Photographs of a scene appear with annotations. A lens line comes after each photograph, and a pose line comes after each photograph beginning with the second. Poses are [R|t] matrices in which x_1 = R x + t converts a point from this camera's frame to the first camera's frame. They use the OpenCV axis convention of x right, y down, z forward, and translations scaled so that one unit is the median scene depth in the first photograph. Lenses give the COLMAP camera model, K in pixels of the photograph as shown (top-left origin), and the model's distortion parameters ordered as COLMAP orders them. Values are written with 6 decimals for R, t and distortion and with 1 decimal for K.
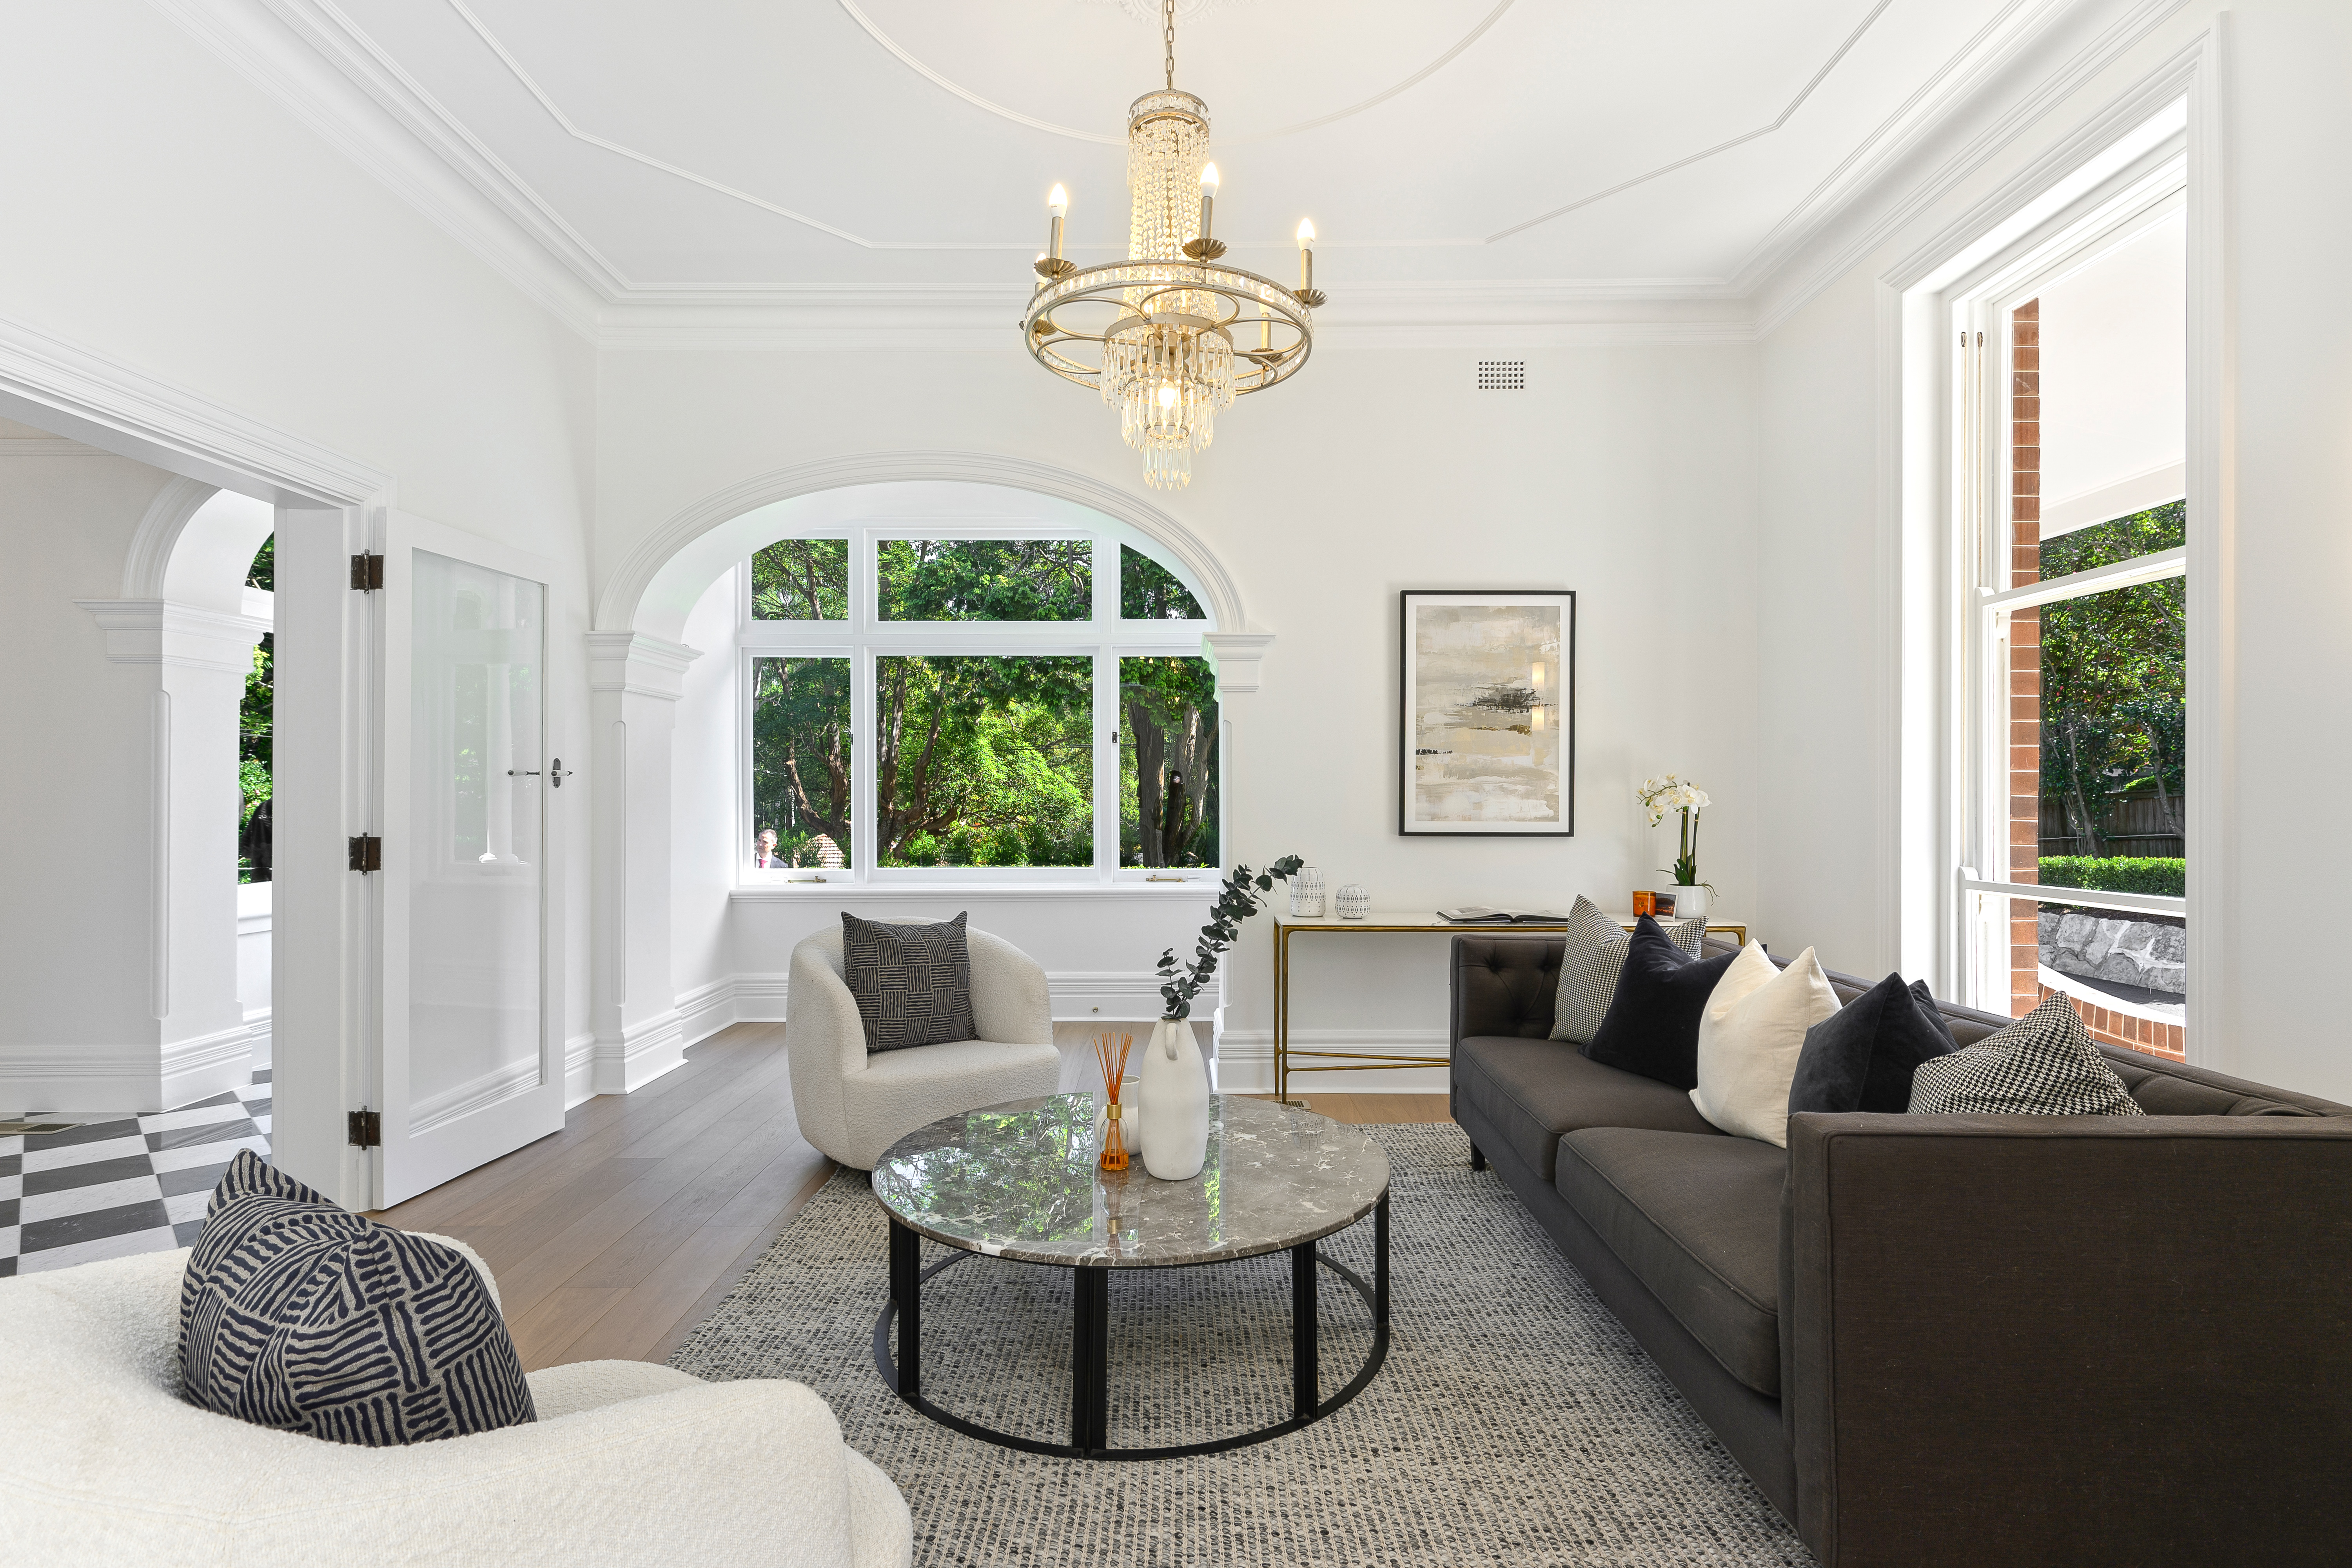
lens RADIAL K [[1150.4, 0, 1176.9], [0, 1150.4, 792.3], [0, 0, 1]] dist [0.002238, 0.001739]
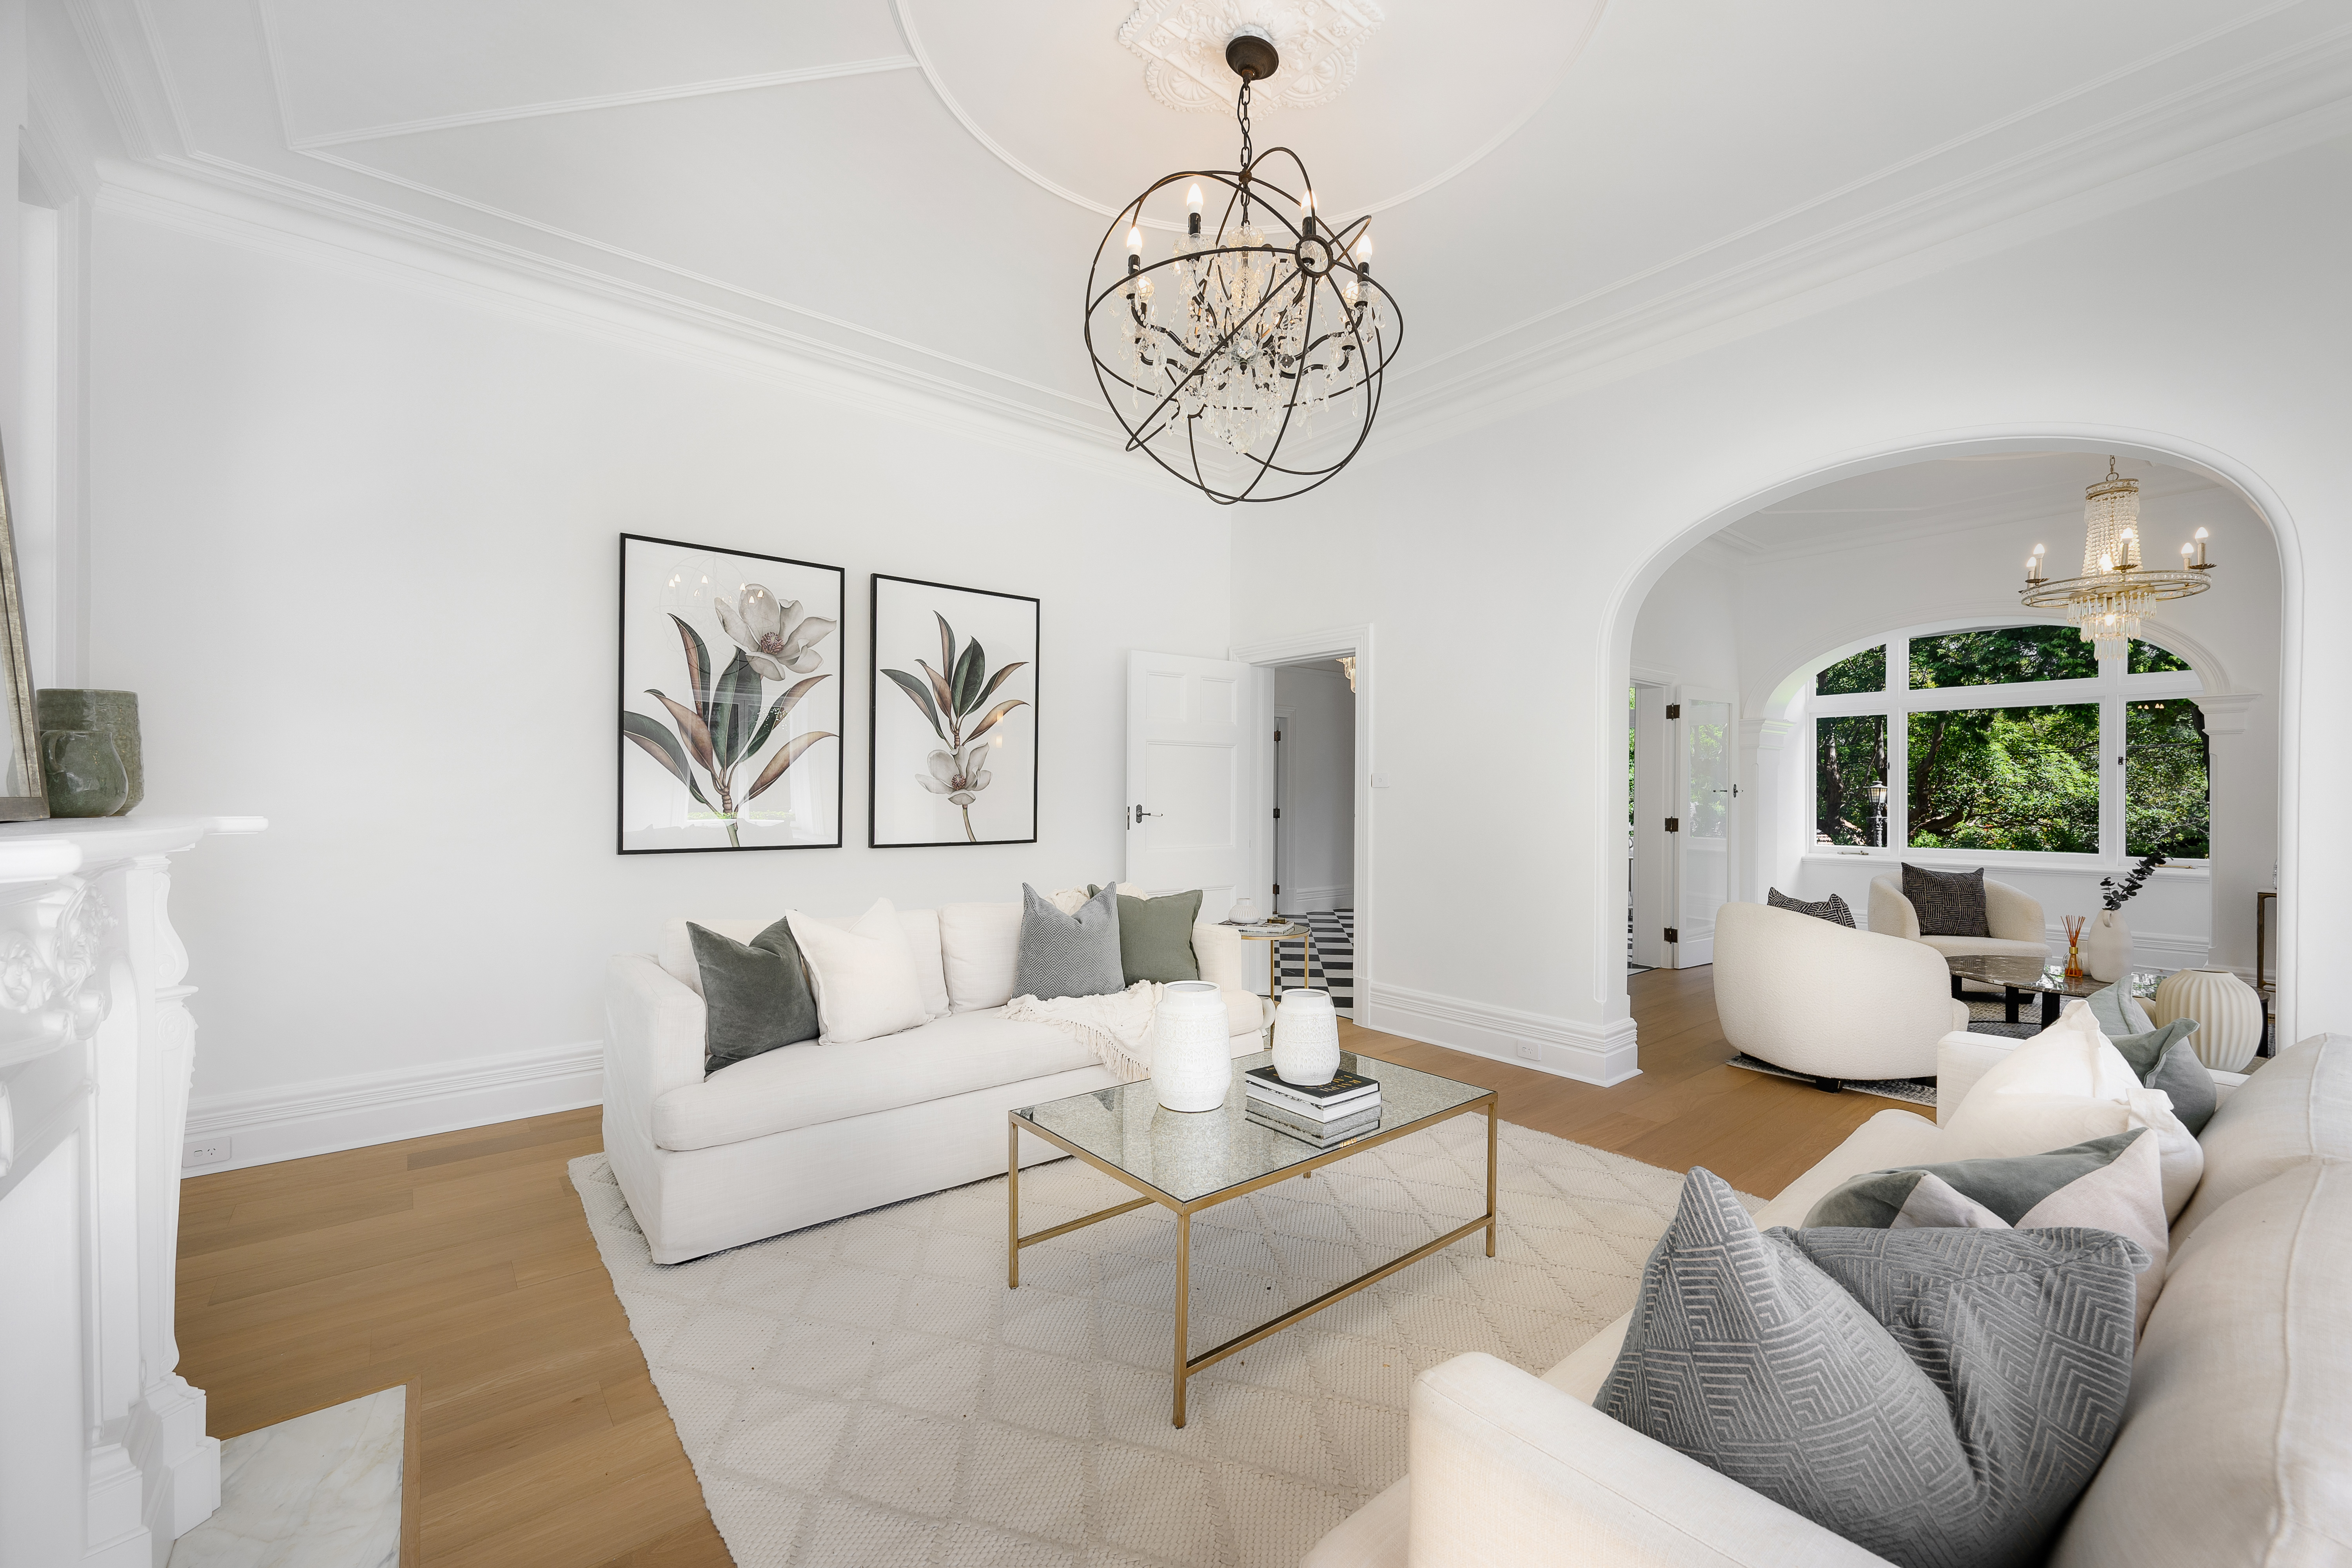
lens RADIAL K [[932.7, 0, 1184.1], [0, 932.7, 798.3], [0, 0, 1]] dist [-0.000829, 0.000061]
pose [[0.634616, 0.005897, -0.772805, 0.099295], [-0.001613, 0.999979, 0.006307, -0.008281], [0.772826, -0.002756, 0.634612, -0.589576]]
